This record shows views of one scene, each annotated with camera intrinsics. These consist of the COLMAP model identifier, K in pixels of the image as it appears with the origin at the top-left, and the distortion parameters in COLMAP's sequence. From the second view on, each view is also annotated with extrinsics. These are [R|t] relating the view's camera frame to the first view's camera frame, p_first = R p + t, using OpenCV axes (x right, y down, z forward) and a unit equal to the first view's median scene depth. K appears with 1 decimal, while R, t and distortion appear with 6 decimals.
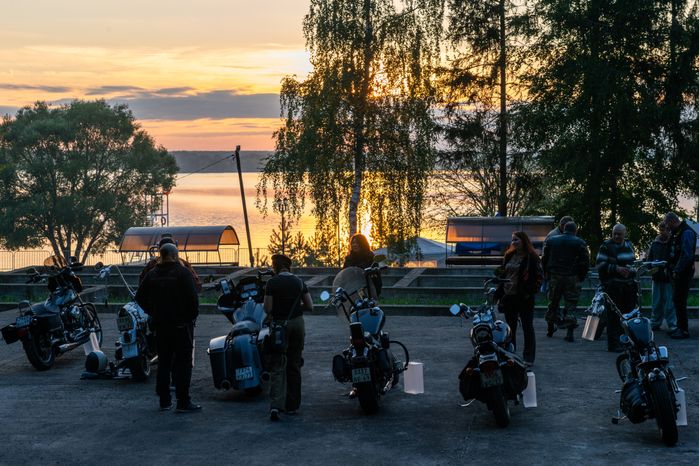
lens RADIAL K [[1259.6, 0, 349.5], [0, 1259.6, 233.0], [0, 0, 1]] dist [0.018114, 0.058608]
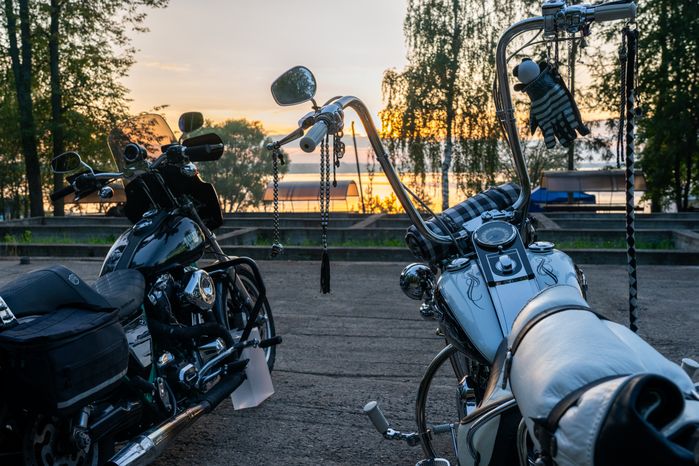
lens RADIAL K [[668.8, 0, 349.5], [0, 668.8, 233.0], [0, 0, 1]] dist [0.006152, 0.002004]
pose [[0.999316, 0.002674, -0.036874, -0.063670], [-0.001133, 0.999128, 0.041731, 0.015304], [0.036953, -0.041661, 0.998448, 0.305468]]
